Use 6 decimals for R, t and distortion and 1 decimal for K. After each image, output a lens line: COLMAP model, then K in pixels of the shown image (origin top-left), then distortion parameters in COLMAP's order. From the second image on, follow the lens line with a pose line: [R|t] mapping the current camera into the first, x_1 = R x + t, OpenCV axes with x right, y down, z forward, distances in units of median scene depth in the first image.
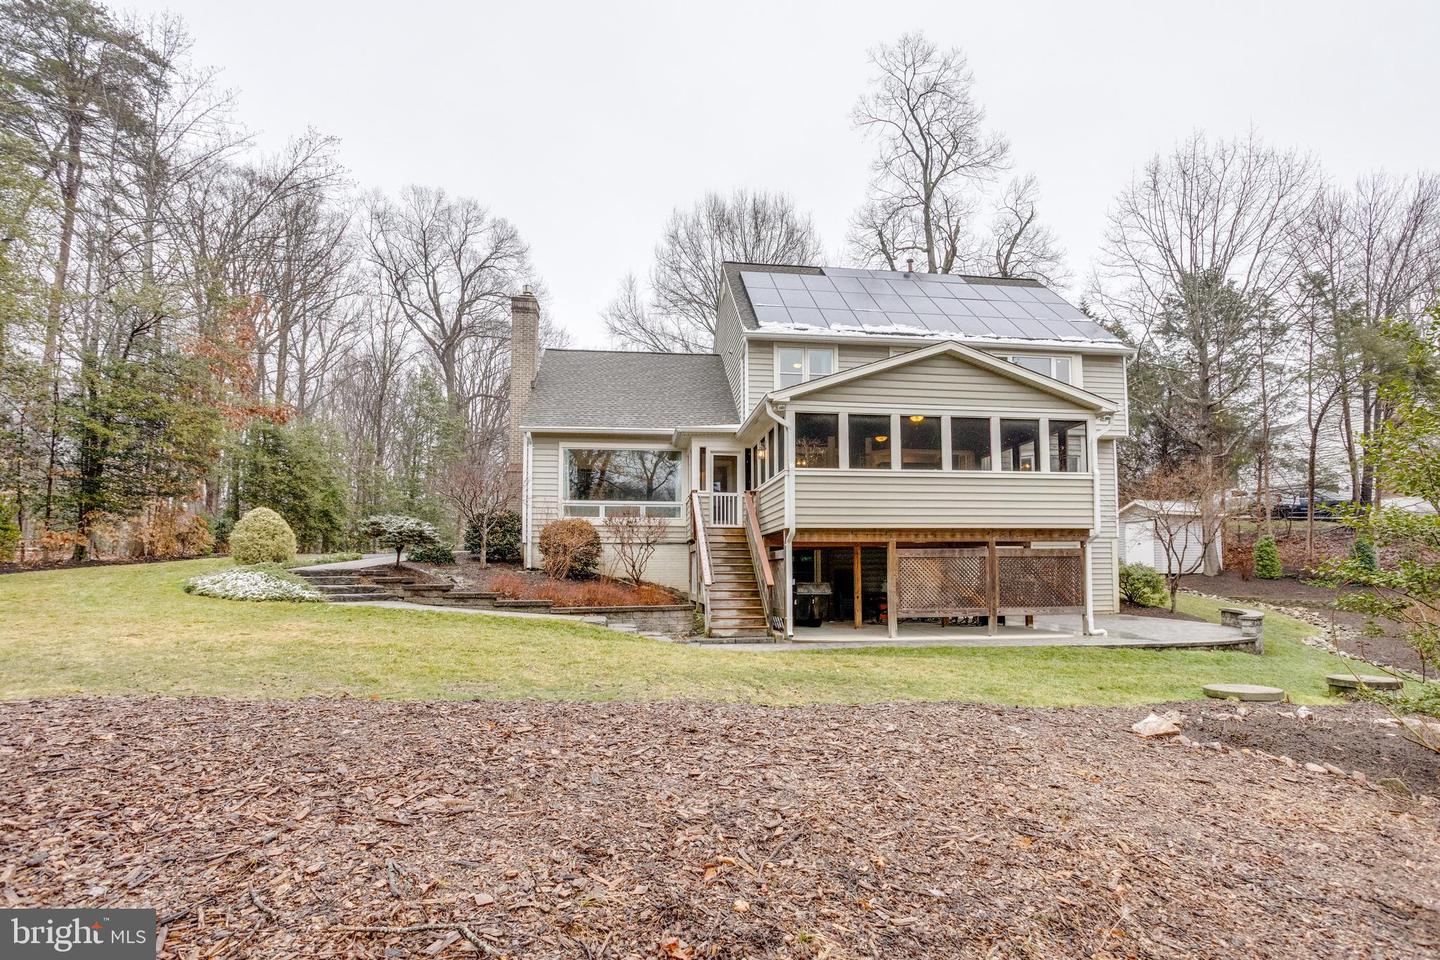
lens RADIAL K [[698.6, 0, 696.1], [0, 698.6, 557.7], [0, 0, 1]] dist [-0.032063, 0.010138]
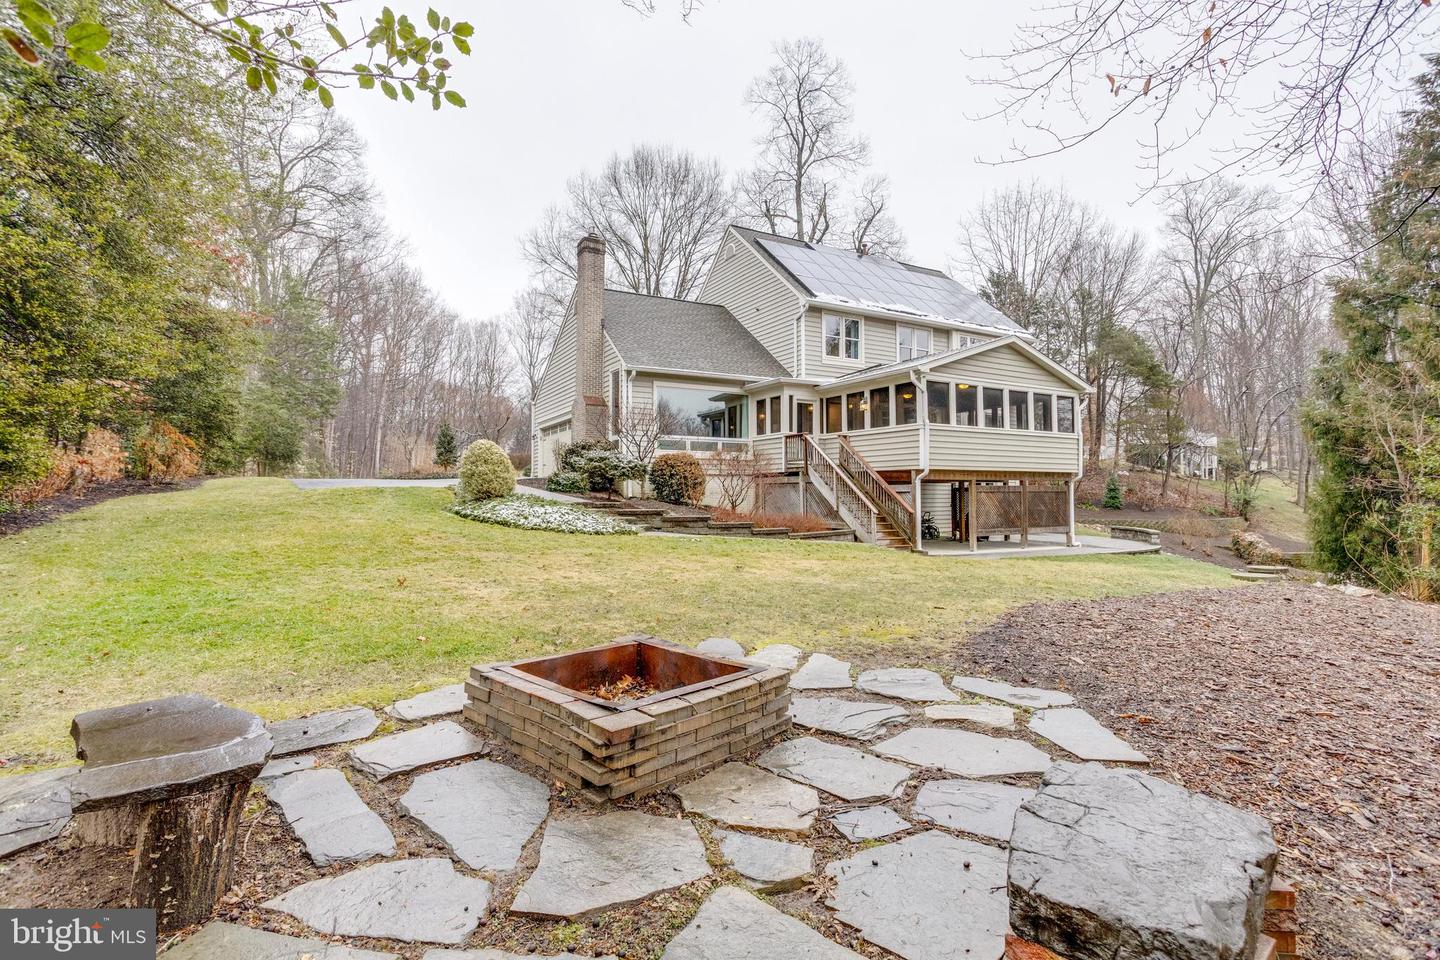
lens RADIAL K [[698.6, 0, 690.3], [0, 698.6, 475.7], [0, 0, 1]] dist [-0.032063, 0.010138]
pose [[0.925242, 0.013489, 0.379137, -0.699825], [-0.011538, 0.999906, -0.007418, -0.014432], [-0.379202, 0.002489, 0.925311, -0.029334]]
